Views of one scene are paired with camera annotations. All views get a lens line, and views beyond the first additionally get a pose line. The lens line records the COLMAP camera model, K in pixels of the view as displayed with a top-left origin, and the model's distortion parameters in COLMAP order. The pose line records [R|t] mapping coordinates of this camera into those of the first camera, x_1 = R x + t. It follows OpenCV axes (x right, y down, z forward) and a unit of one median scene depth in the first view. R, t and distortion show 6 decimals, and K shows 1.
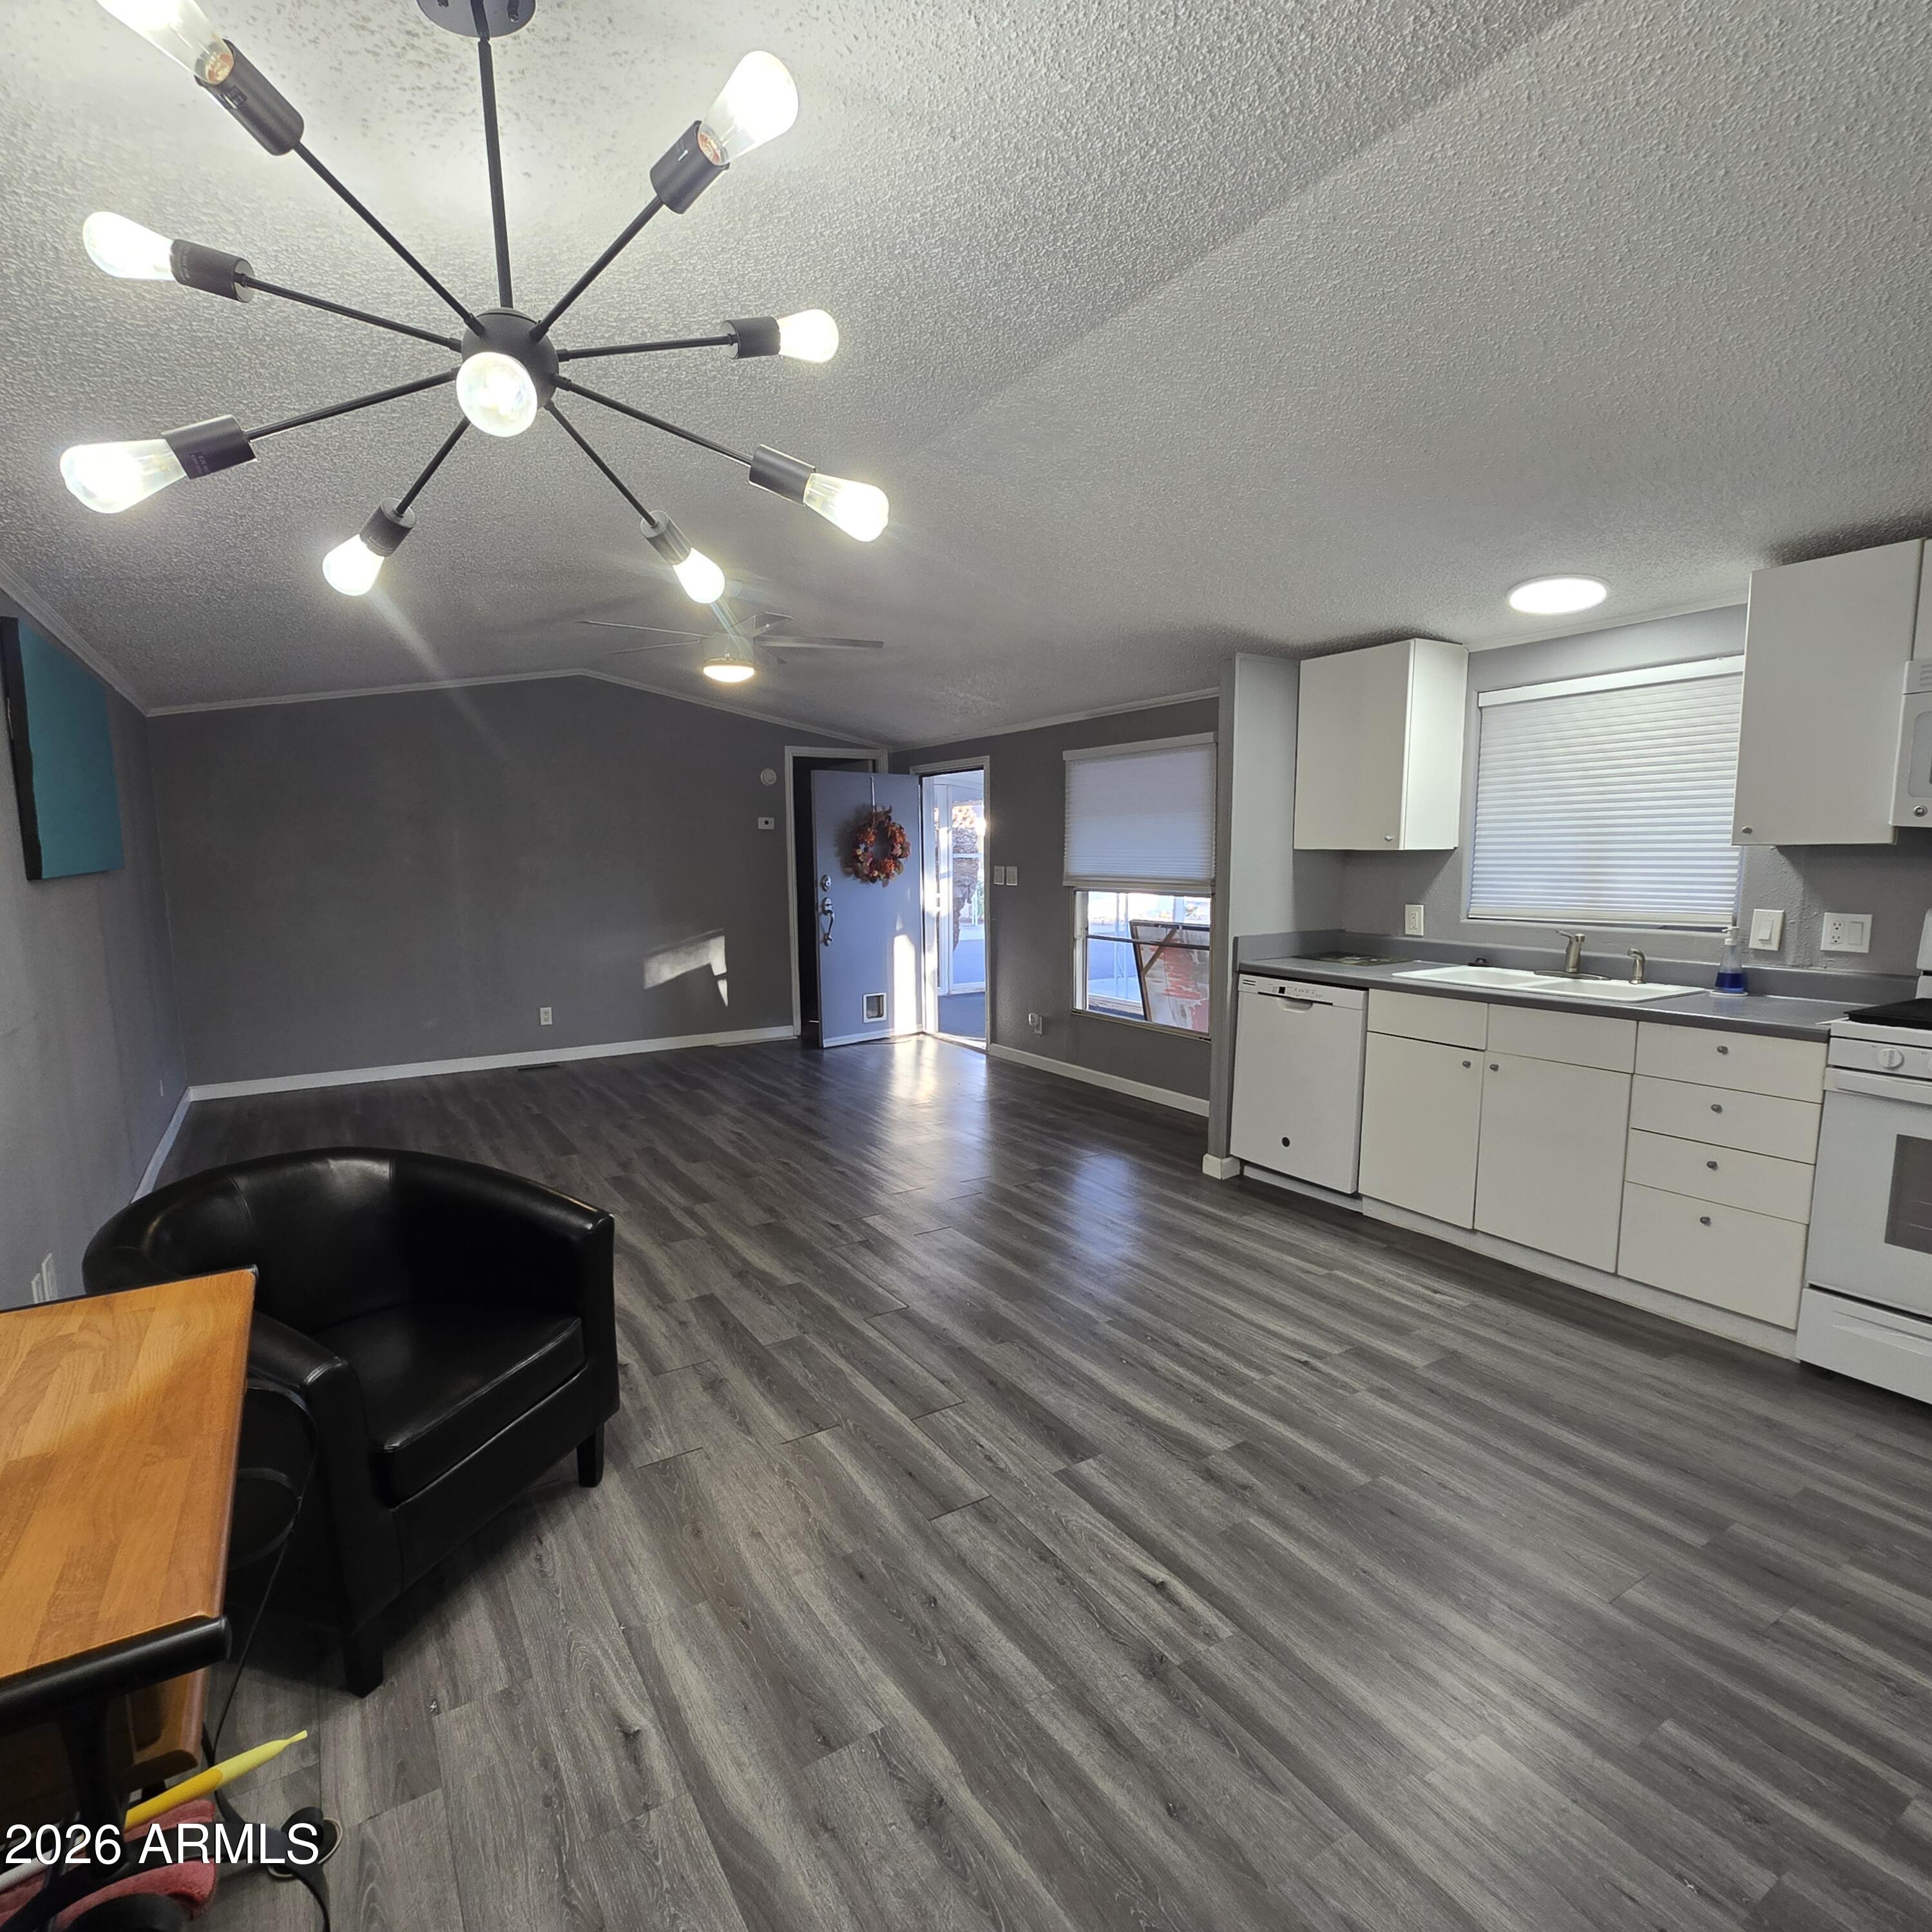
lens RADIAL K [[1046.9, 0, 966.0], [0, 1046.9, 966.0], [0, 0, 1]] dist [0.003913, 0.000552]
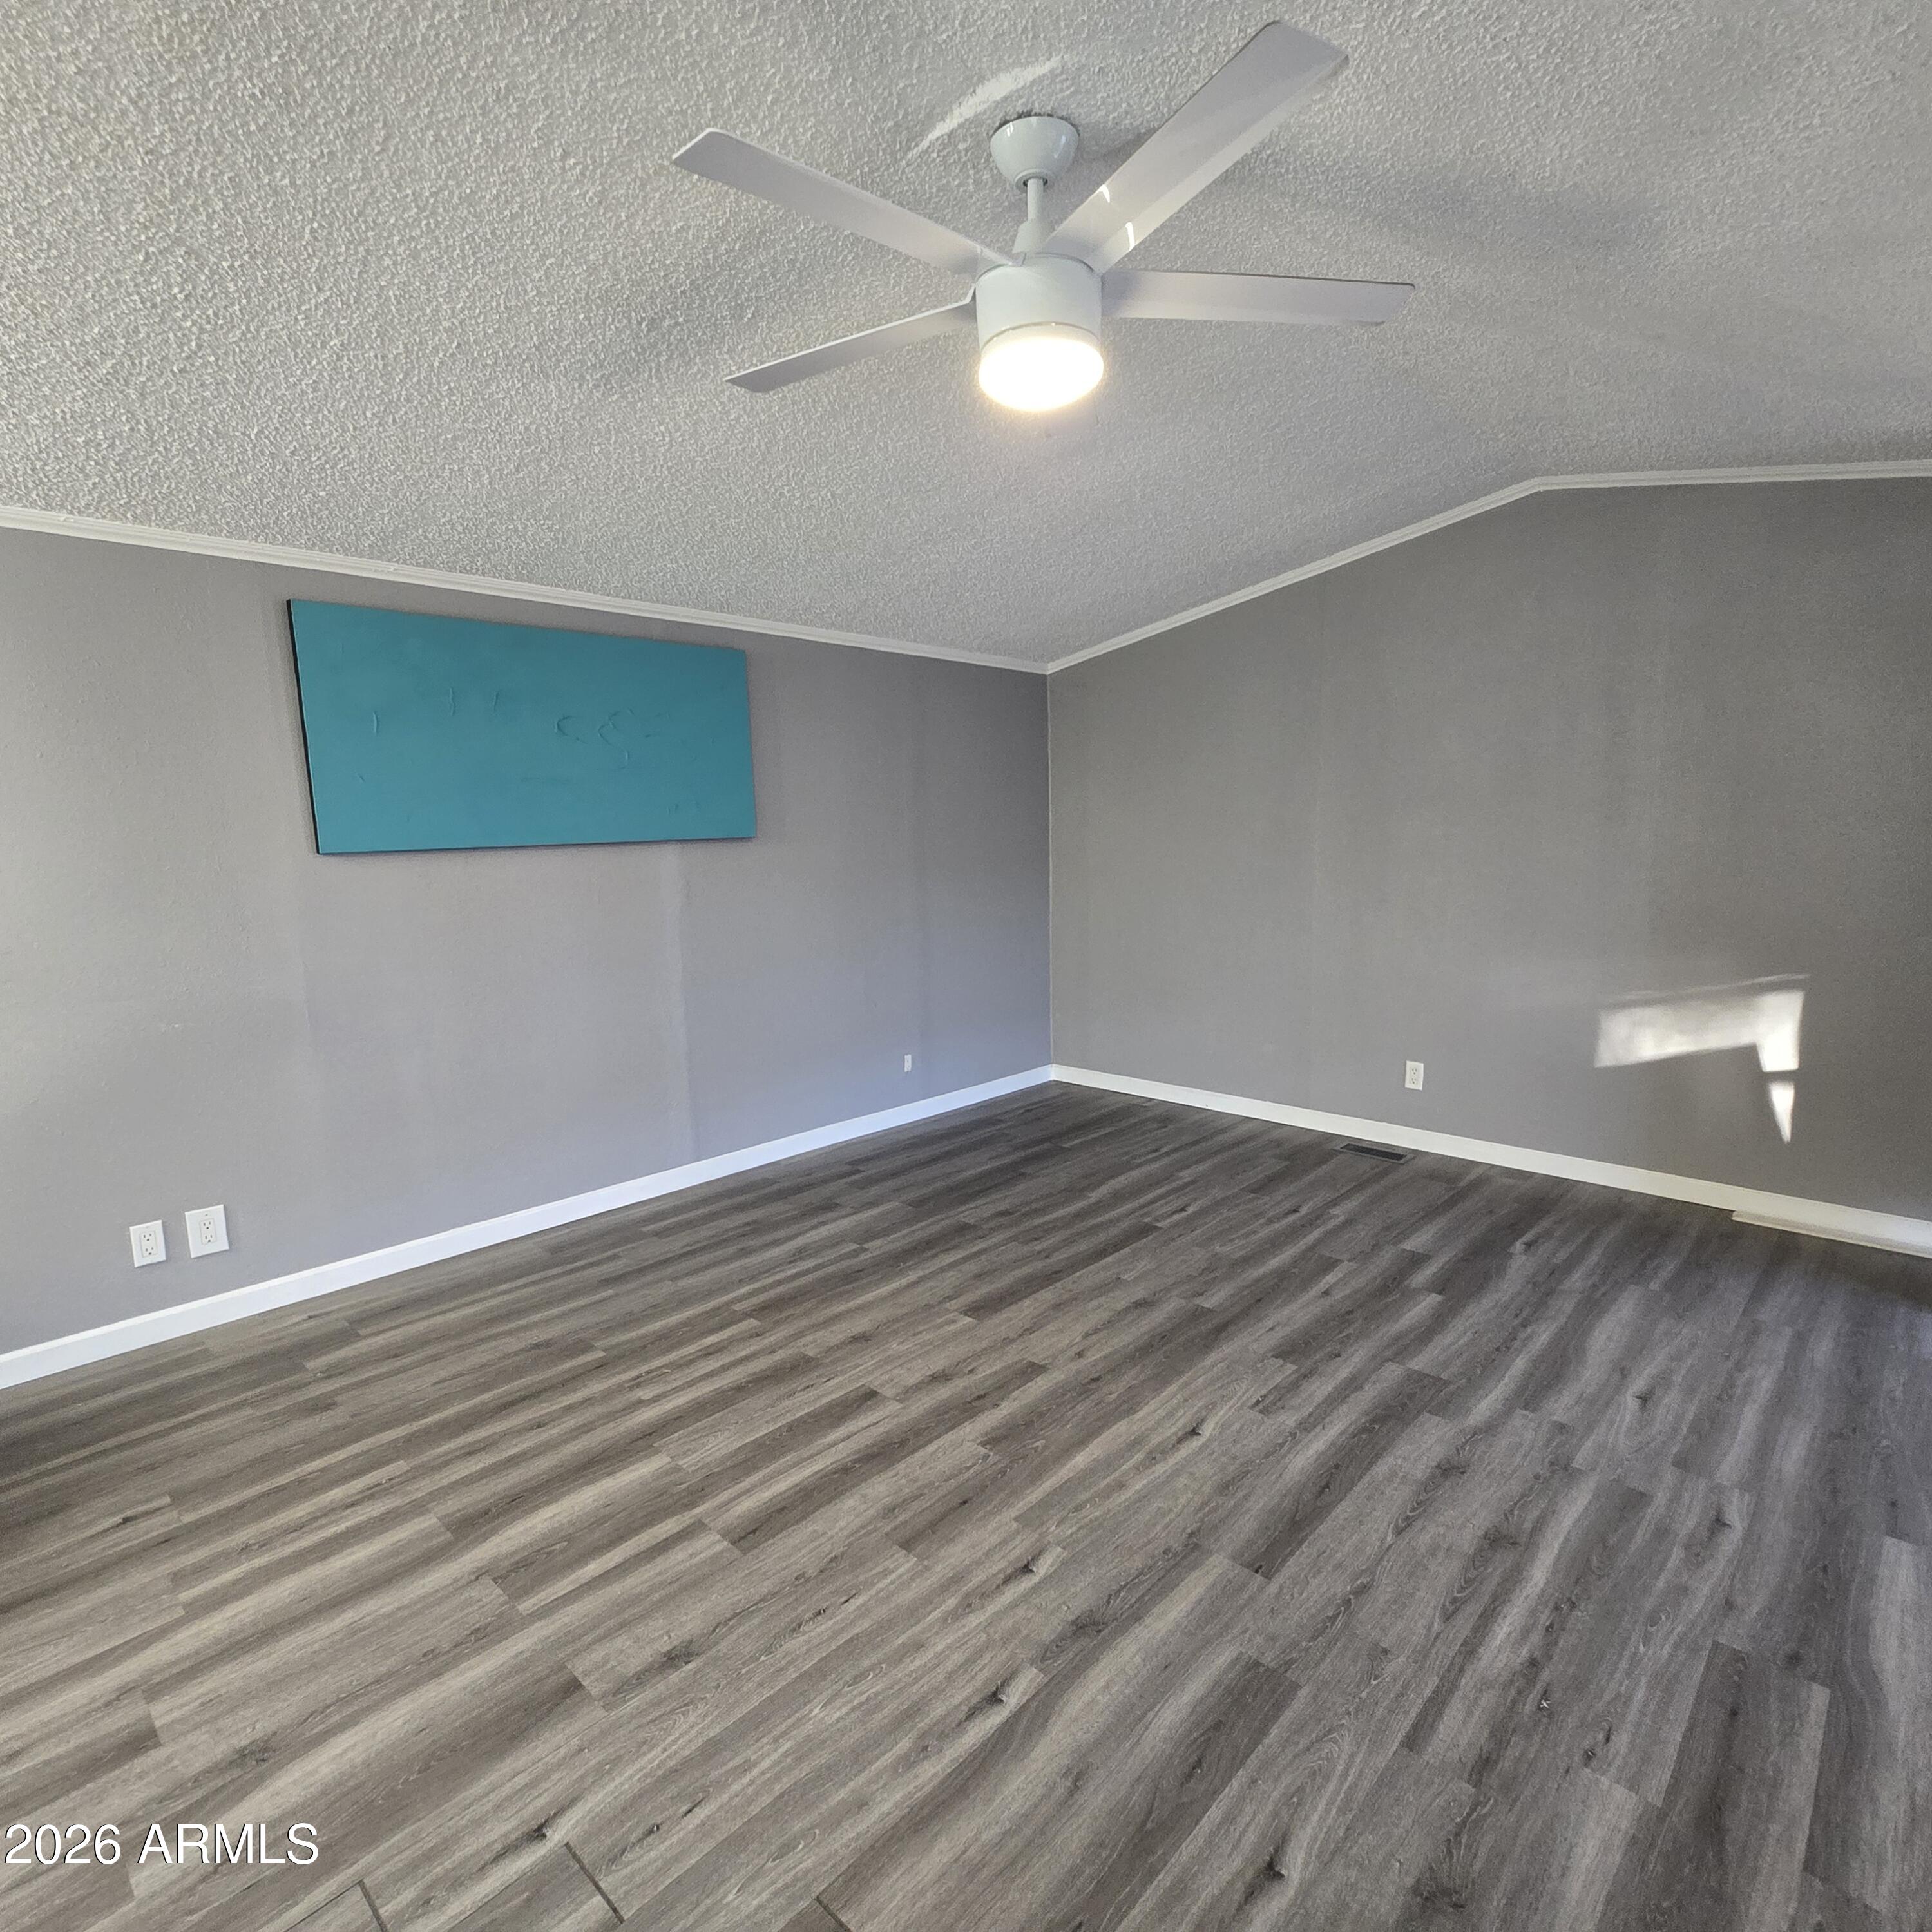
lens RADIAL K [[1051.5, 0, 977.3], [0, 1051.5, 988.4], [0, 0, 1]] dist [-0.002379, -0.000127]
pose [[0.256306, 0.151224, -0.954693, 0.307754], [-0.091477, 0.987048, 0.131790, -0.153161], [0.962257, 0.053554, 0.266820, 1.406426]]
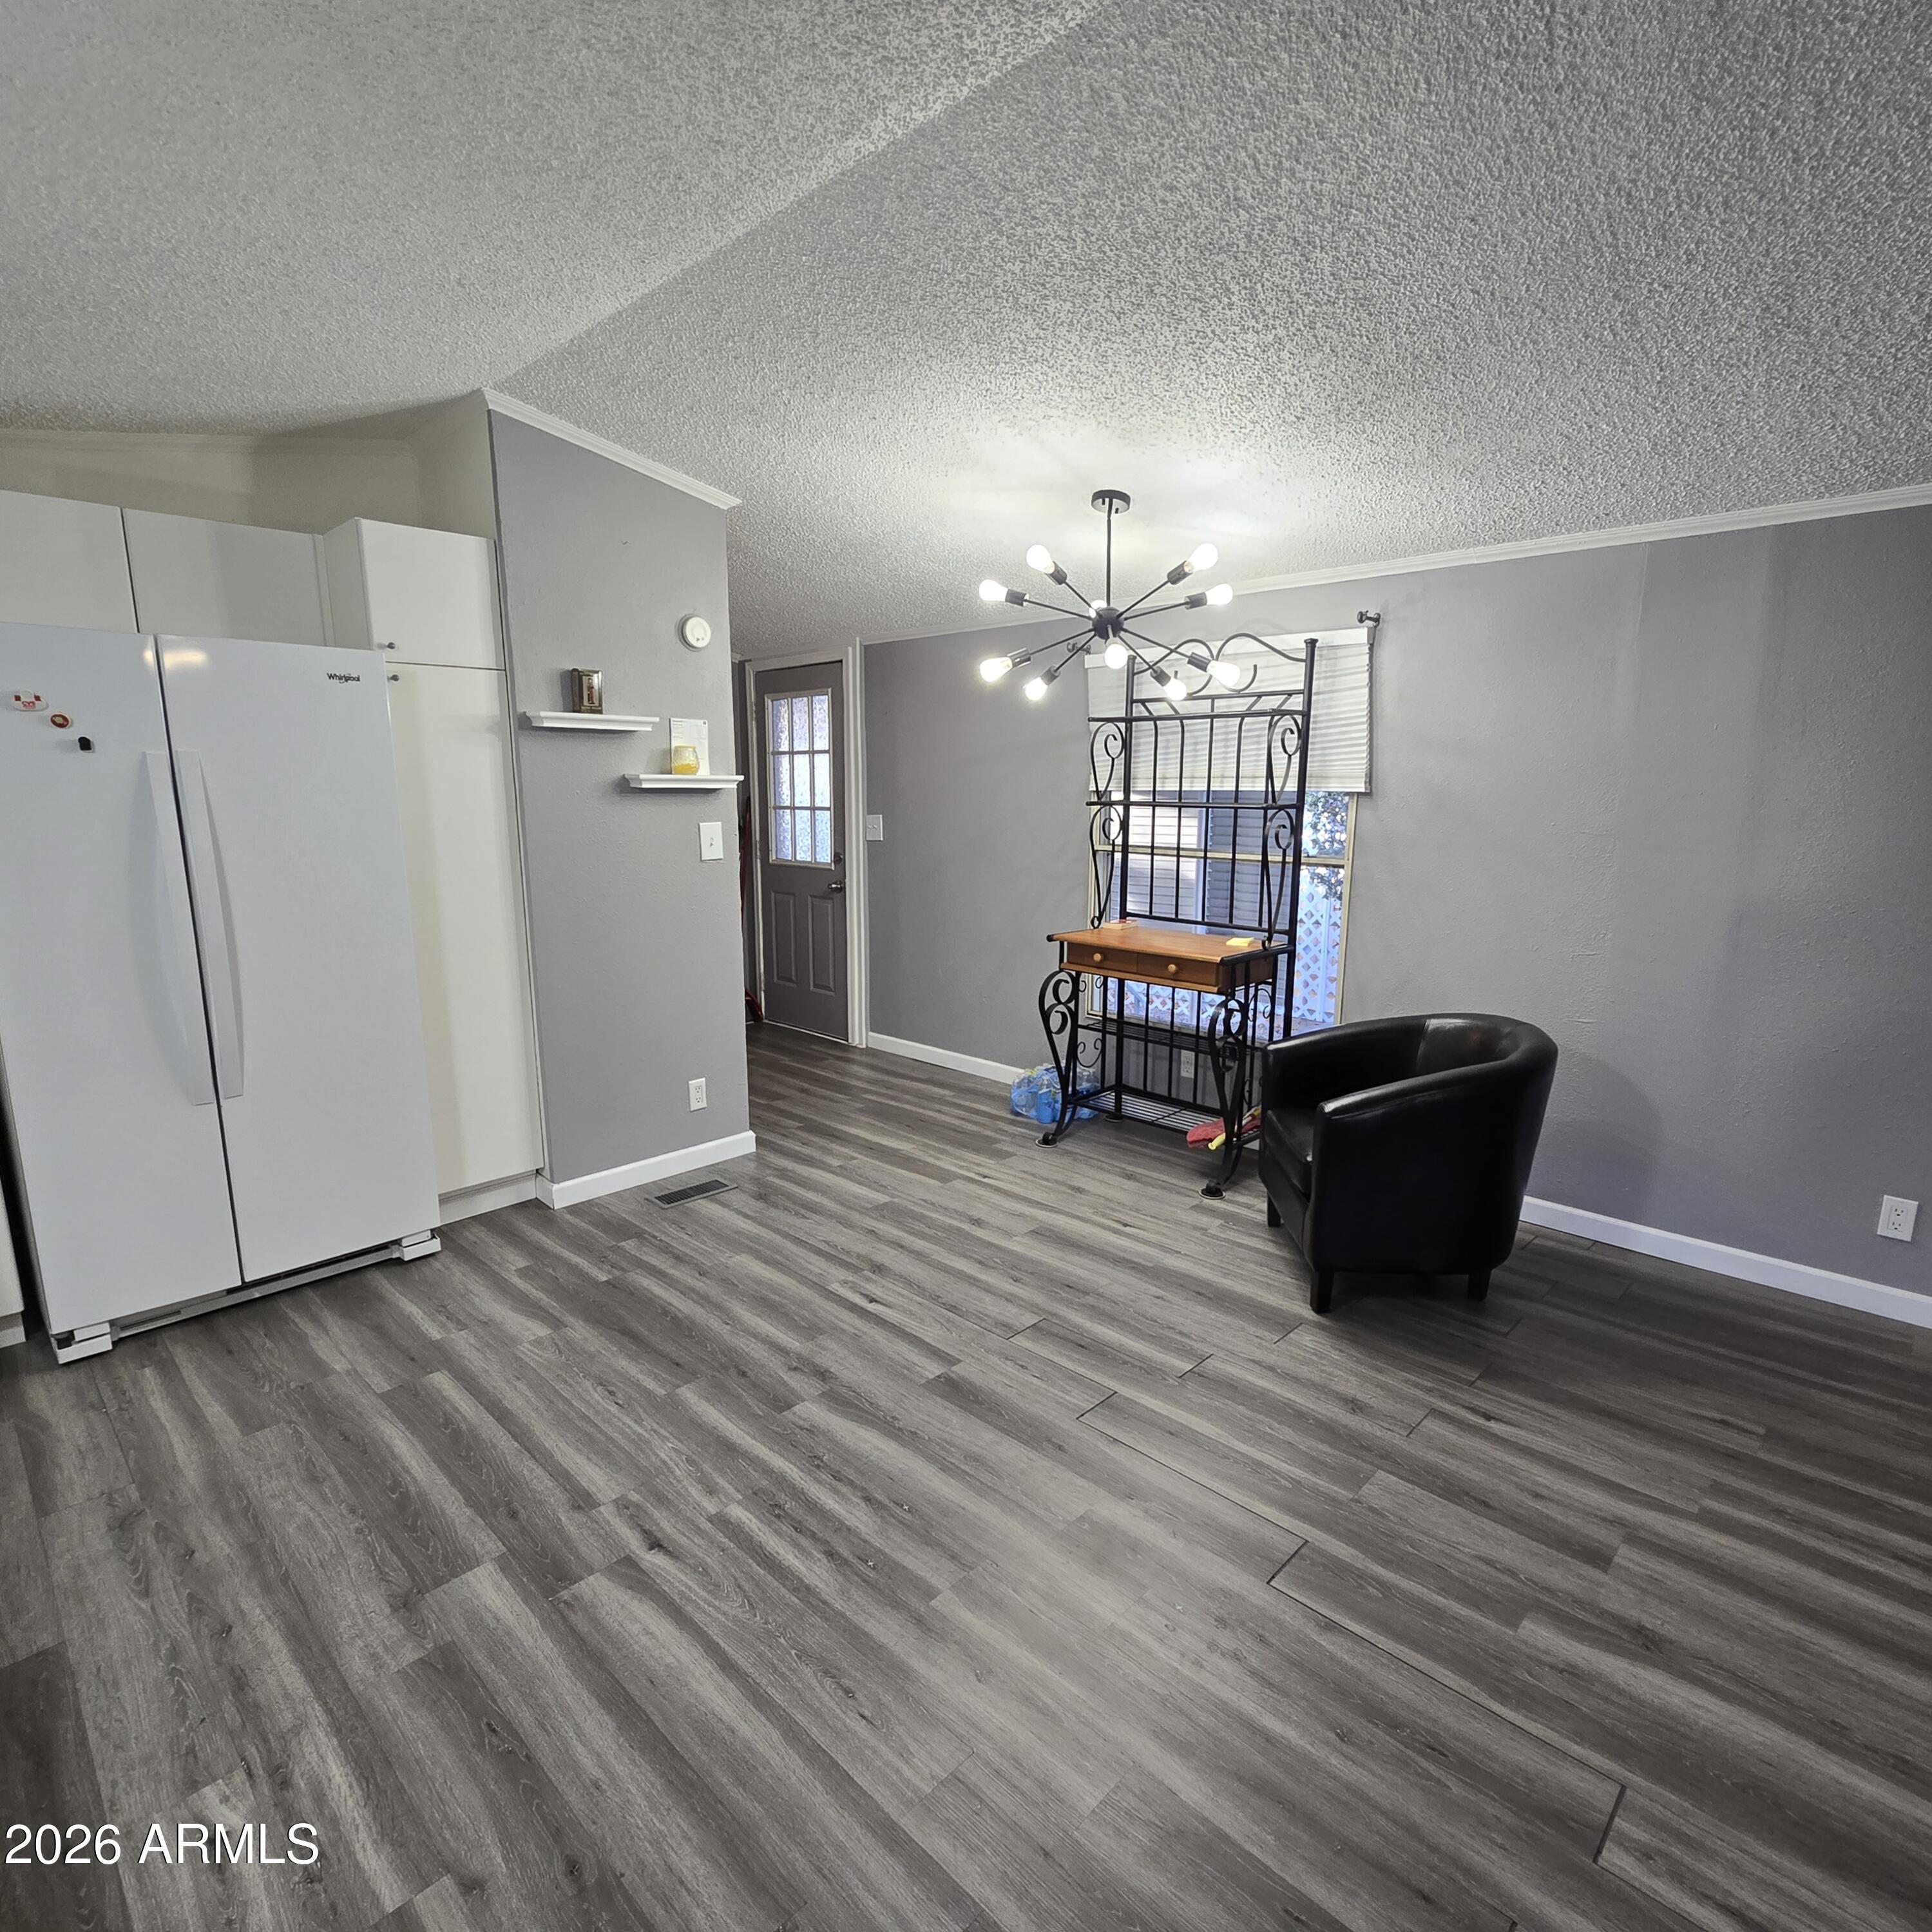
lens RADIAL K [[1060.1, 0, 969.7], [0, 1060.1, 981.0], [0, 0, 1]] dist [-0.001277, 0.000555]
pose [[-0.971648, 0.047590, -0.231593, 0.261343], [-0.021924, 0.957177, 0.288671, -0.194872], [0.235413, 0.285564, -0.928996, 1.589259]]
